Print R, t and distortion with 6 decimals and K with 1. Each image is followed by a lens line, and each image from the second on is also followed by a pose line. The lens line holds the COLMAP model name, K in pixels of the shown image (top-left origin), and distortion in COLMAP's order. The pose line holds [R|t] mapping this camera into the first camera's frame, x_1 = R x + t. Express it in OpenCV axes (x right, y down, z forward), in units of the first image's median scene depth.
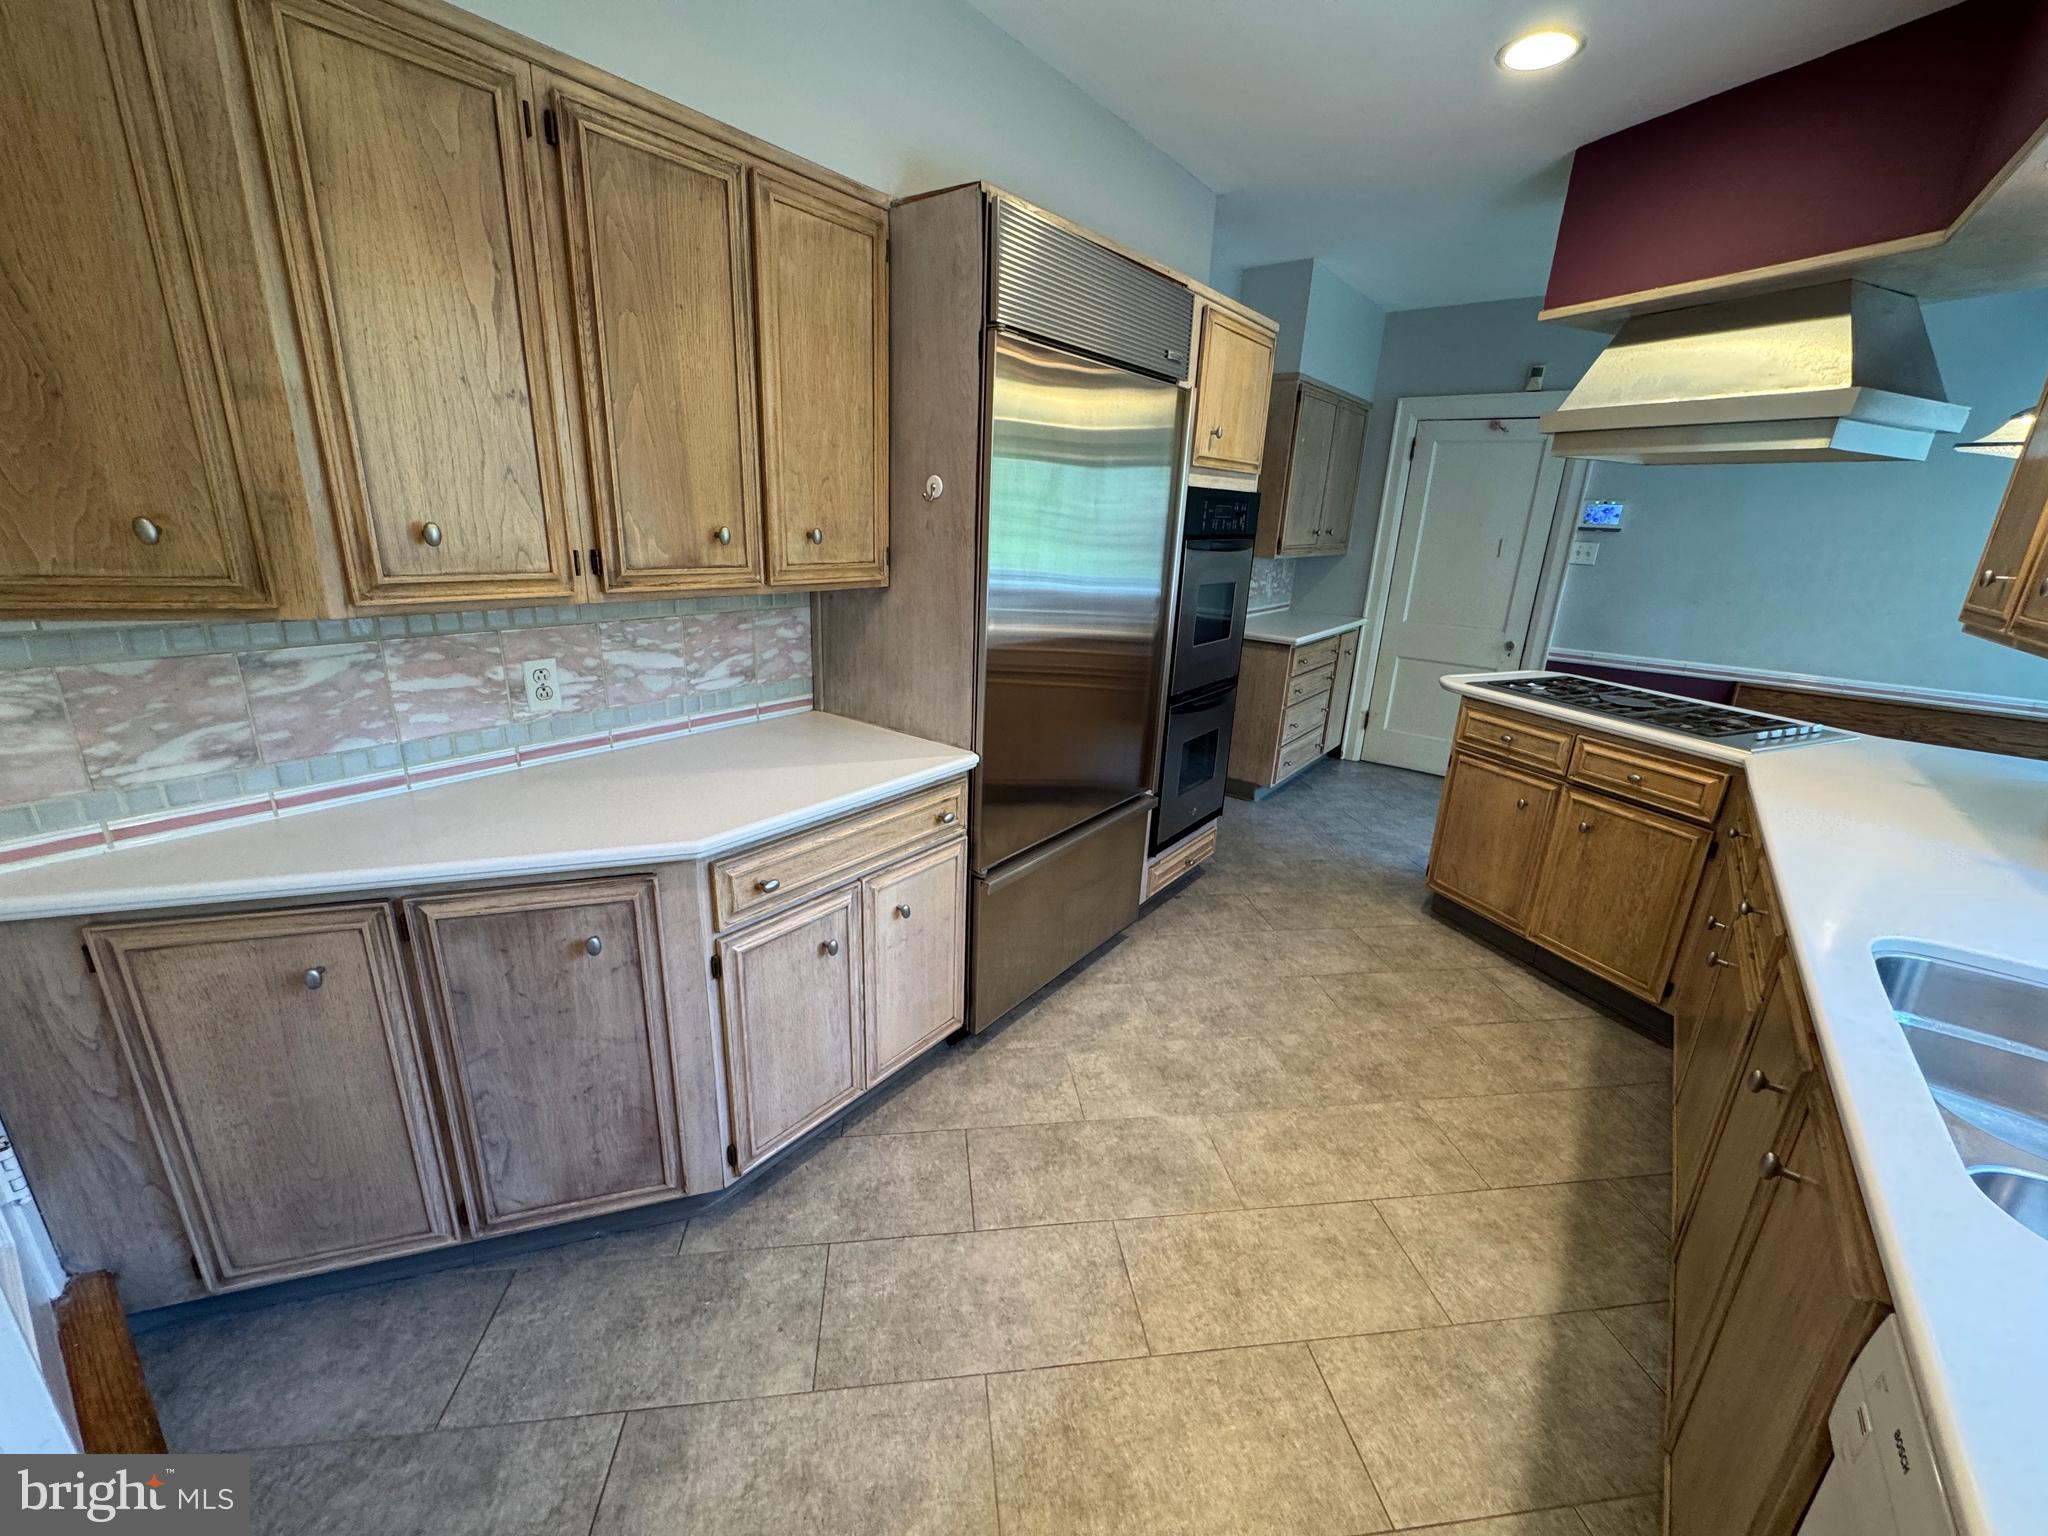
lens RADIAL K [[822.0, 0, 1024.0], [0, 822.0, 768.0], [0, 0, 1]] dist [-0.000886, 0.000785]
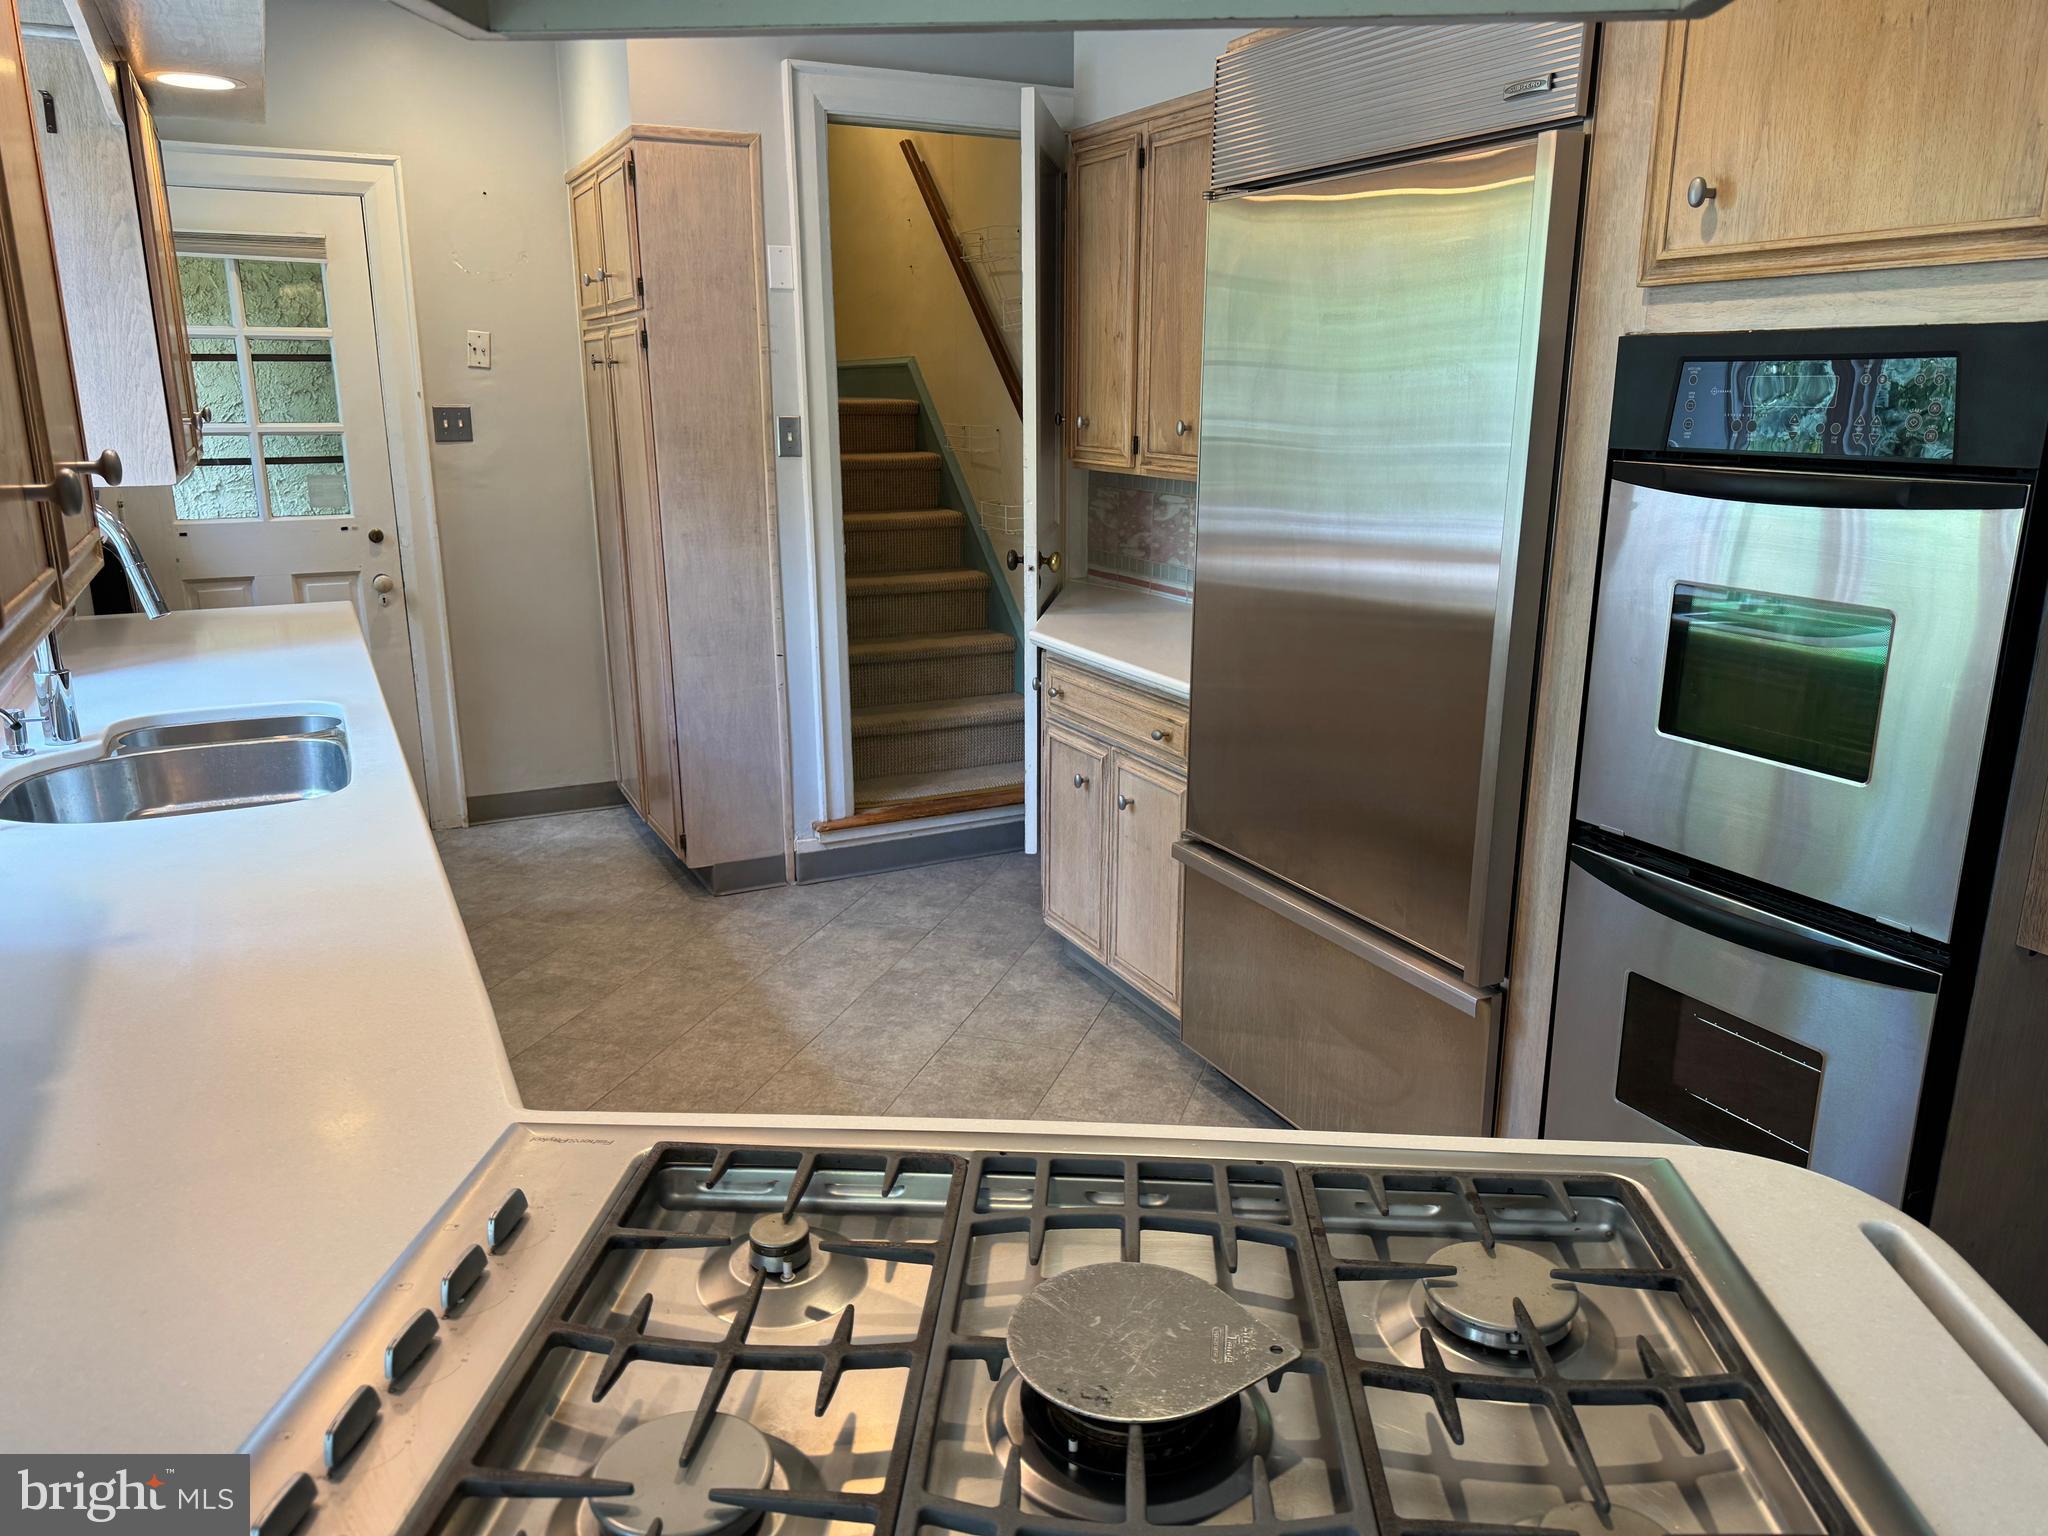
lens RADIAL K [[1431.0, 0, 1024.0], [0, 1431.0, 768.0], [0, 0, 1]] dist [0.141832, -0.251852]
pose [[-0.448024, 0.191457, -0.873280, 1.457903], [-0.291489, 0.892141, 0.345136, -0.439916], [0.845168, 0.409181, -0.343893, 1.521001]]
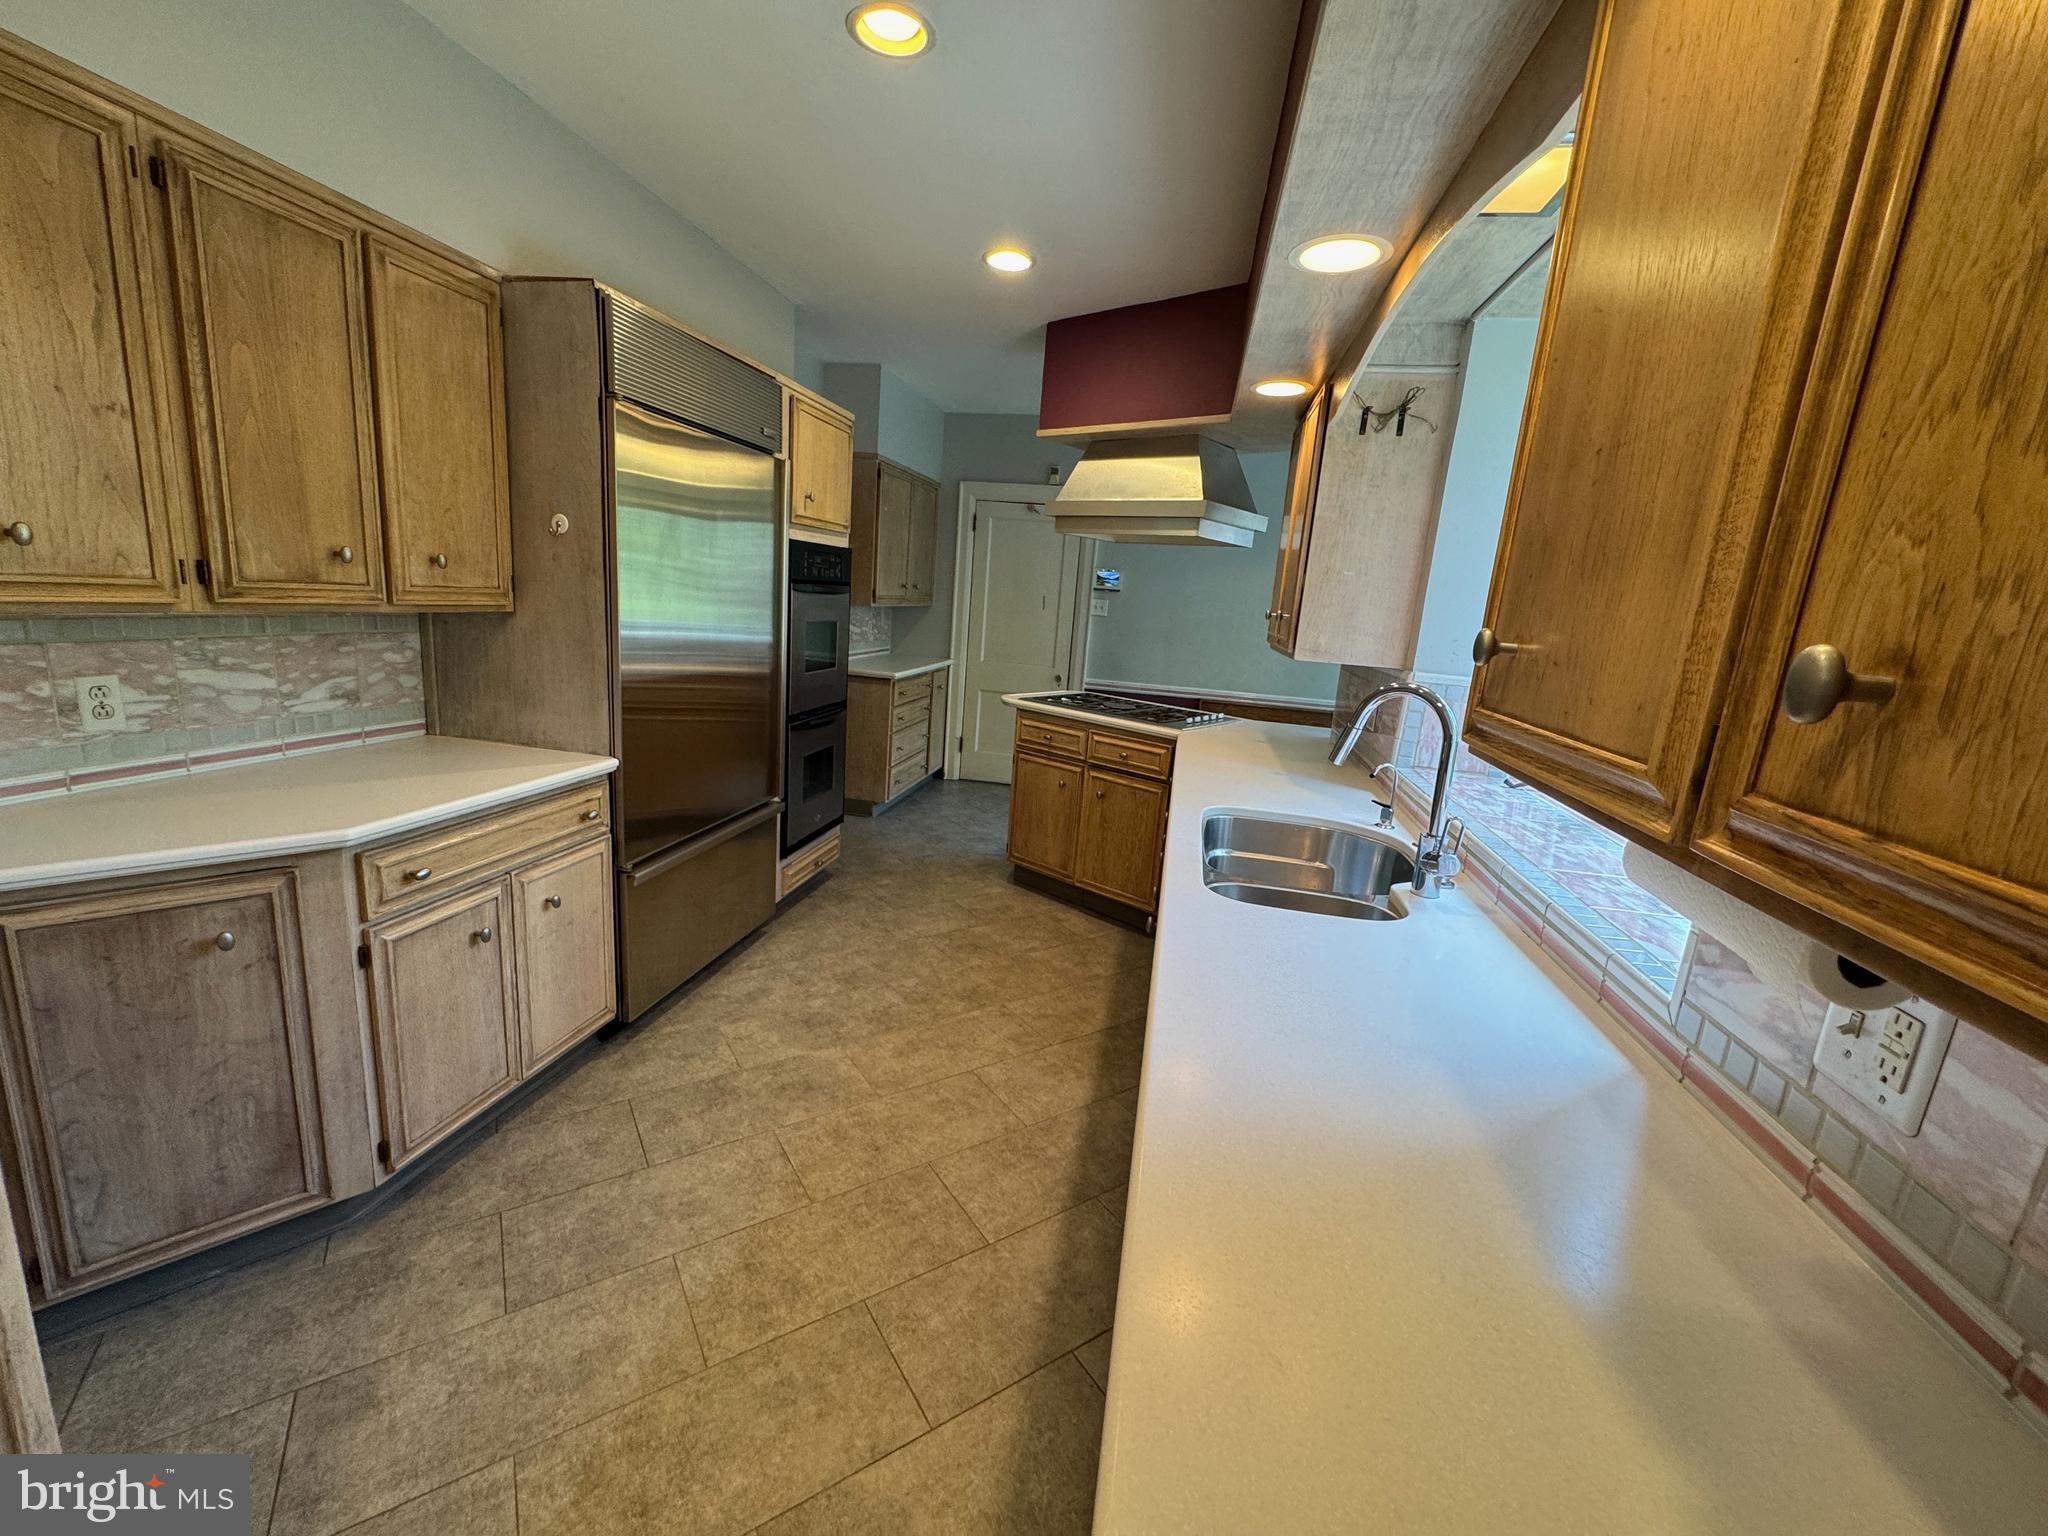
lens RADIAL K [[822.0, 0, 1024.0], [0, 822.0, 768.0], [0, 0, 1]] dist [-0.000886, 0.000785]
pose [[0.898737, -0.064070, 0.433782, -0.048223], [0.094235, 0.994374, -0.048372, 0.112254], [-0.428243, 0.084351, 0.899718, -0.276615]]
